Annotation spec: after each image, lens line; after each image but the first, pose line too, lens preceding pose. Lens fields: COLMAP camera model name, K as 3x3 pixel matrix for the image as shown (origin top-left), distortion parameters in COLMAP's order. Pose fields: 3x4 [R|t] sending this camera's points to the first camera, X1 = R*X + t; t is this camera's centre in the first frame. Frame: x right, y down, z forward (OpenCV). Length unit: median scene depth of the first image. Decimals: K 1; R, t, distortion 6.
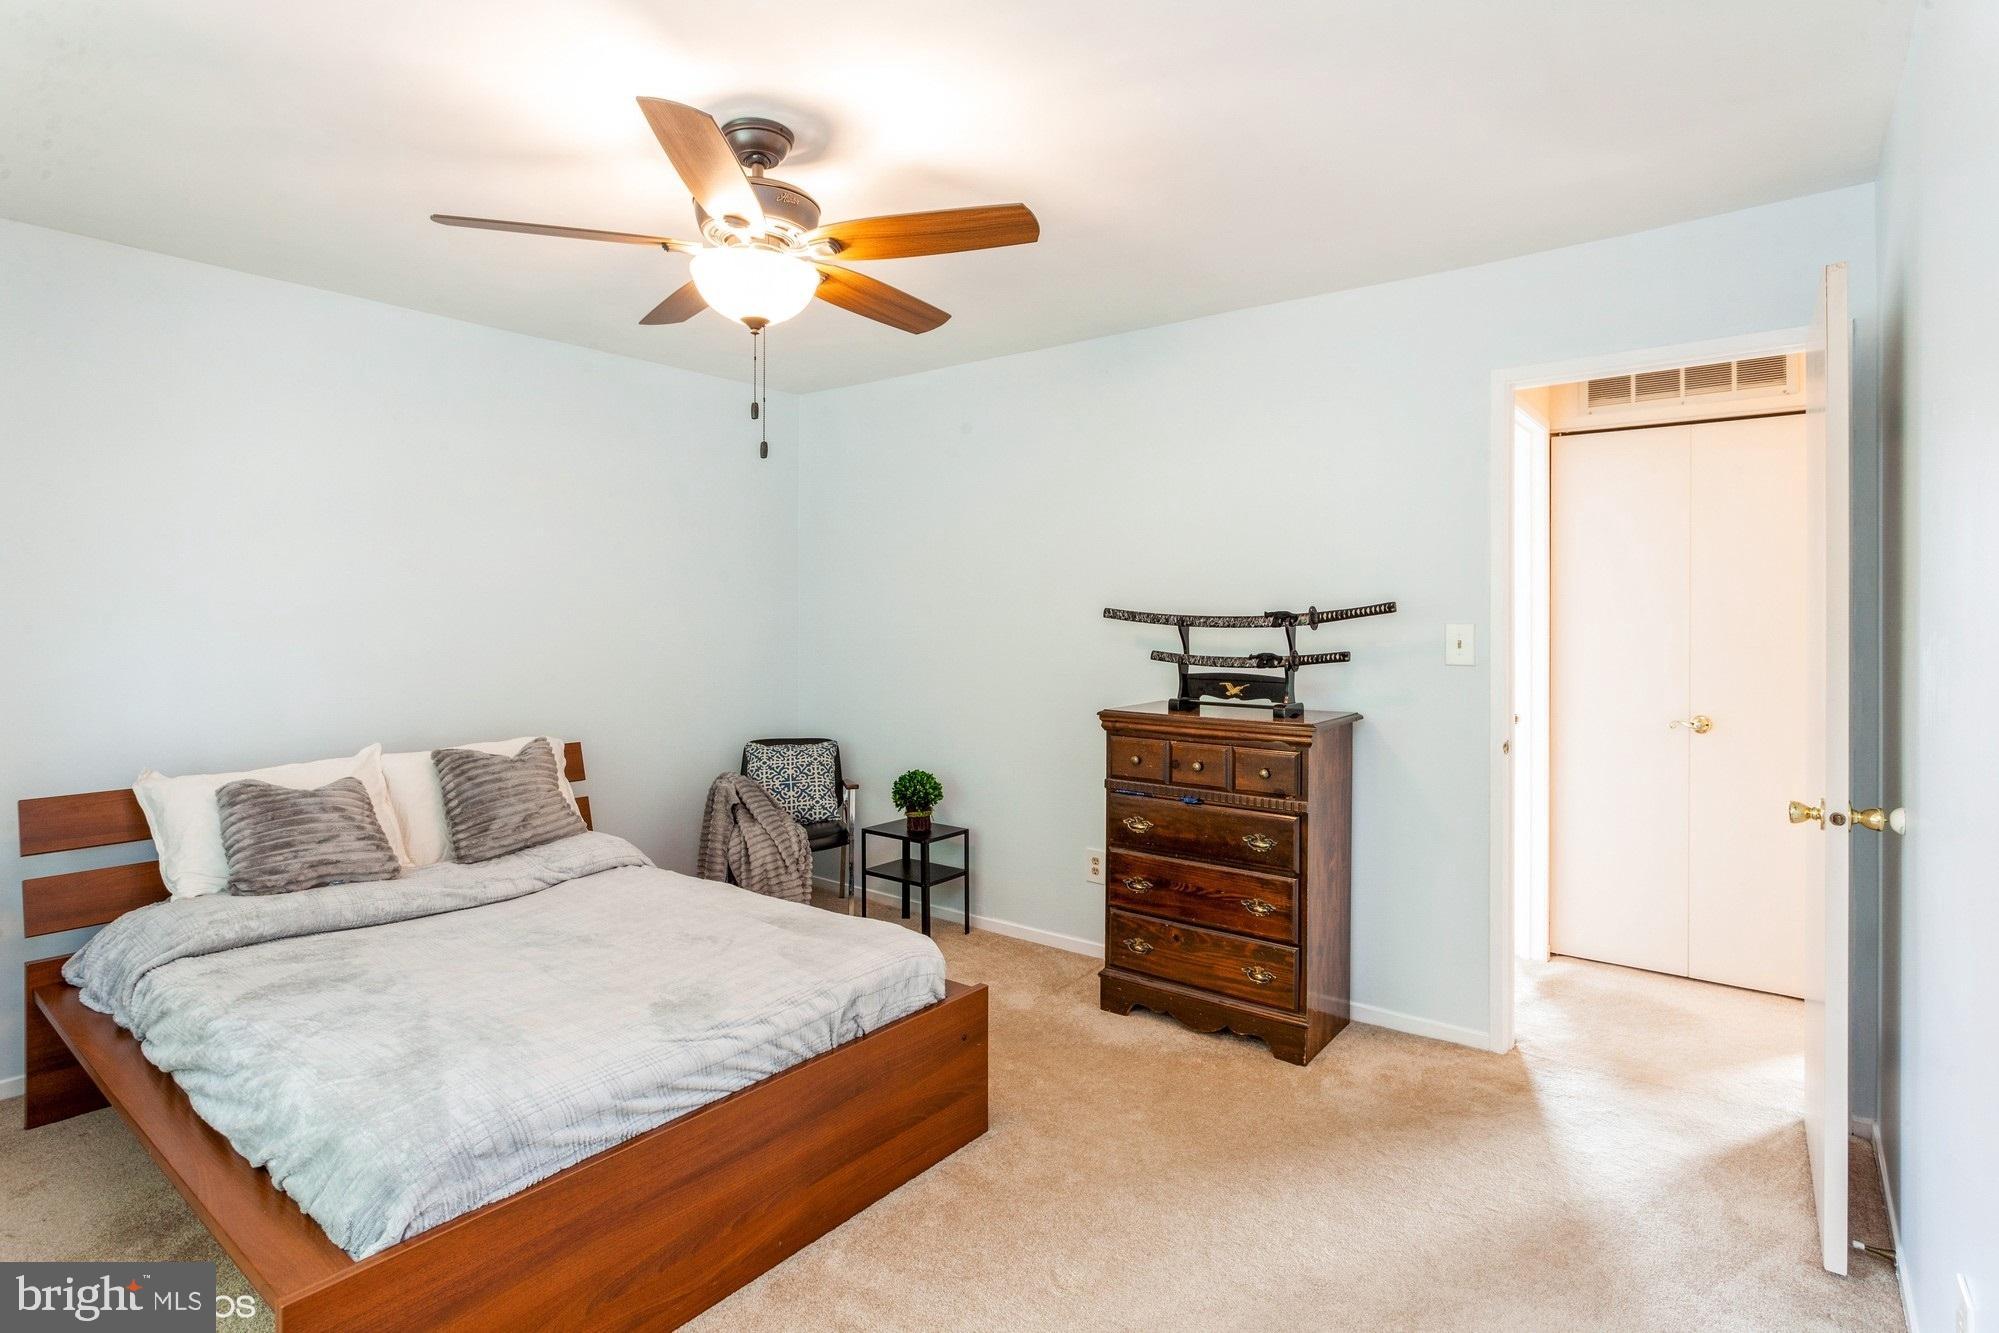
lens RADIAL K [[1002.5, 0, 971.4], [0, 1002.5, 645.0], [0, 0, 1]] dist [-0.012001, 0.004798]
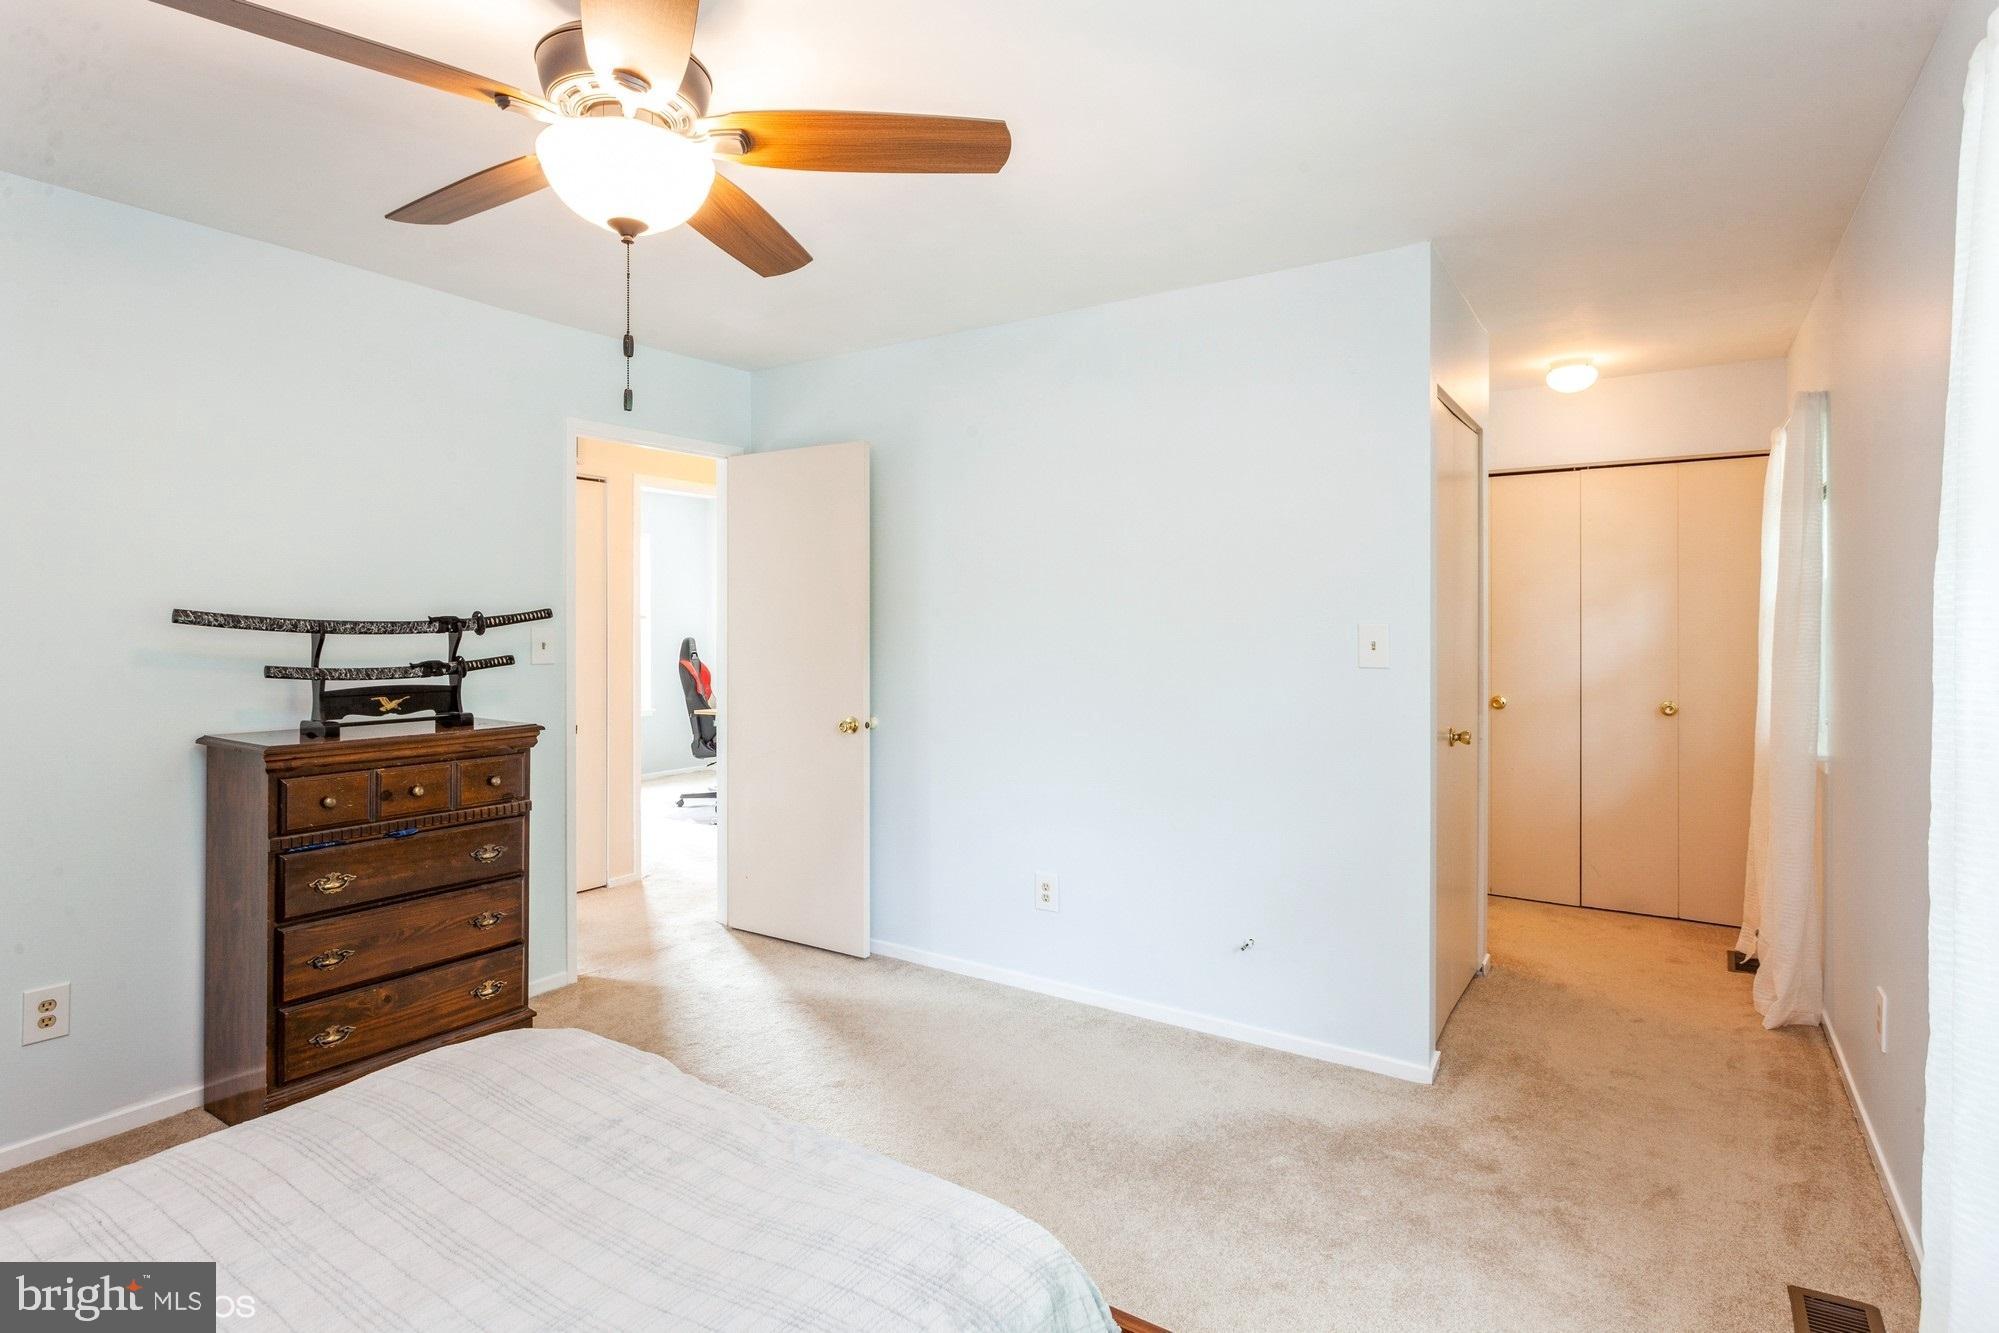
lens RADIAL K [[1002.5, 0, 998.3], [0, 1002.5, 647.5], [0, 0, 1]] dist [-0.012001, 0.004798]
pose [[-0.081075, -0.025033, 0.996394, -0.666692], [0.026919, 0.999265, 0.027296, -0.015142], [-0.996344, 0.029035, -0.080342, 0.536035]]
